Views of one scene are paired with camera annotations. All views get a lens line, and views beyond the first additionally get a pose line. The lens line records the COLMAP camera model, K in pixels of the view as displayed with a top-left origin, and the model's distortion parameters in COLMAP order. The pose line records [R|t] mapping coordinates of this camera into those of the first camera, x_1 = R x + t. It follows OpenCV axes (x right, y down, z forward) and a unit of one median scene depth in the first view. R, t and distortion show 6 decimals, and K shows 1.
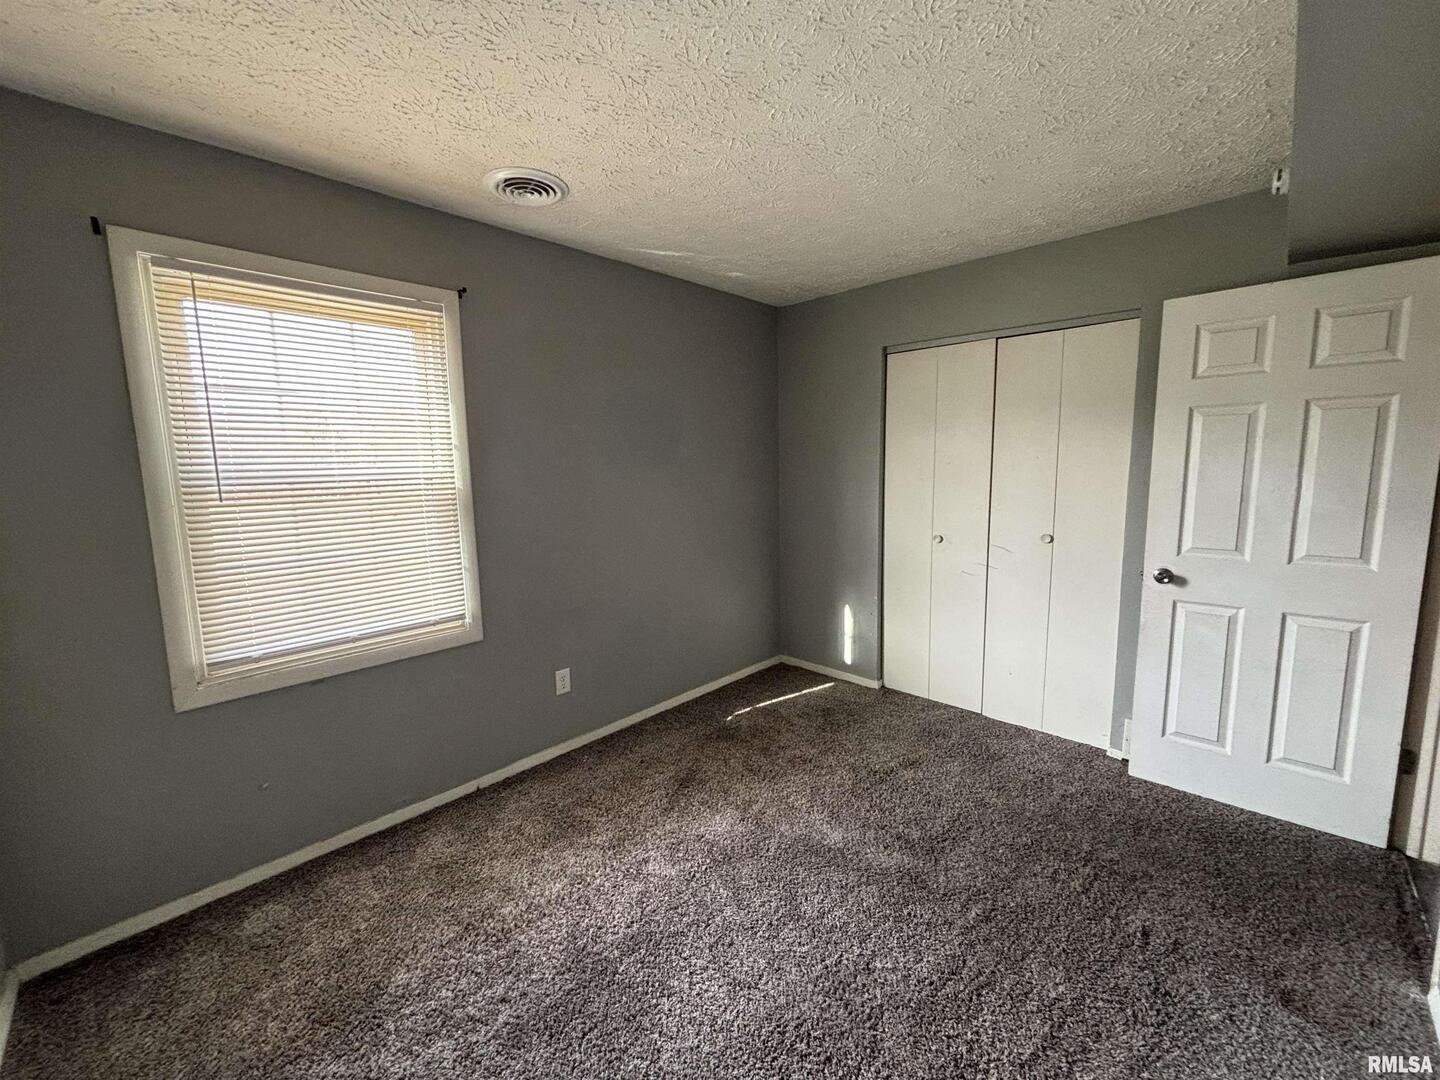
lens RADIAL K [[560.9, 0, 707.4], [0, 560.9, 532.9], [0, 0, 1]] dist [-0.005758, -0.000820]
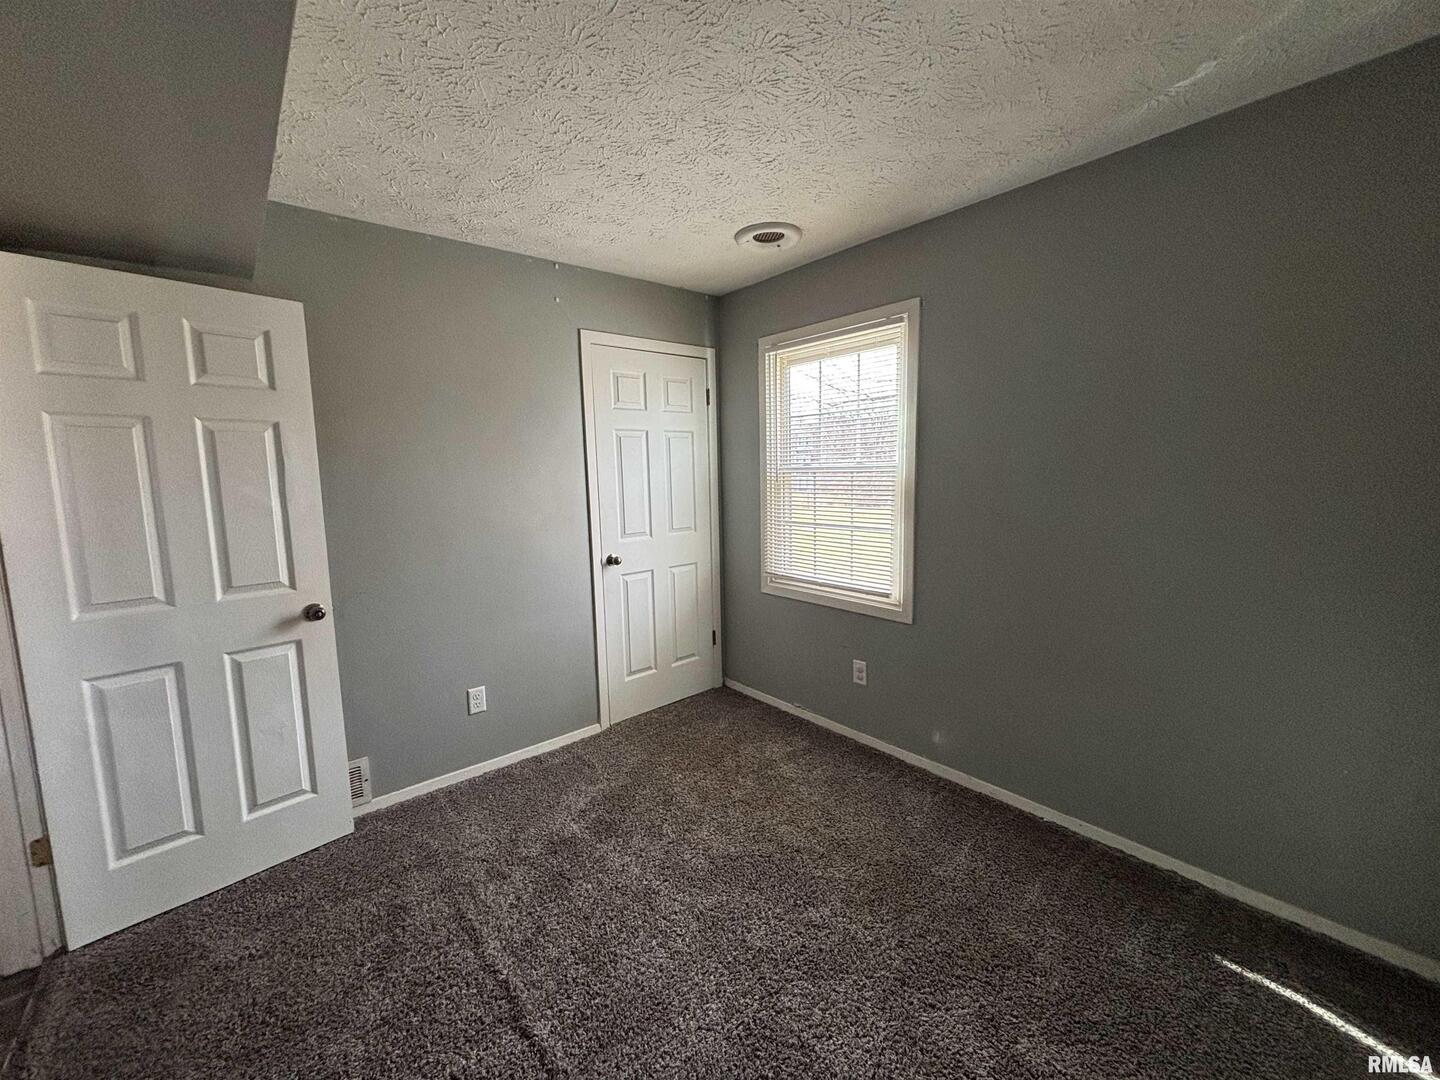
lens RADIAL K [[560.9, 0, 707.6], [0, 560.9, 537.4], [0, 0, 1]] dist [-0.005758, -0.000820]
pose [[-0.080599, 0.139092, -0.986994, 0.737092], [-0.109812, 0.982949, 0.147489, -0.098082], [0.990679, 0.120272, -0.063951, 0.753949]]
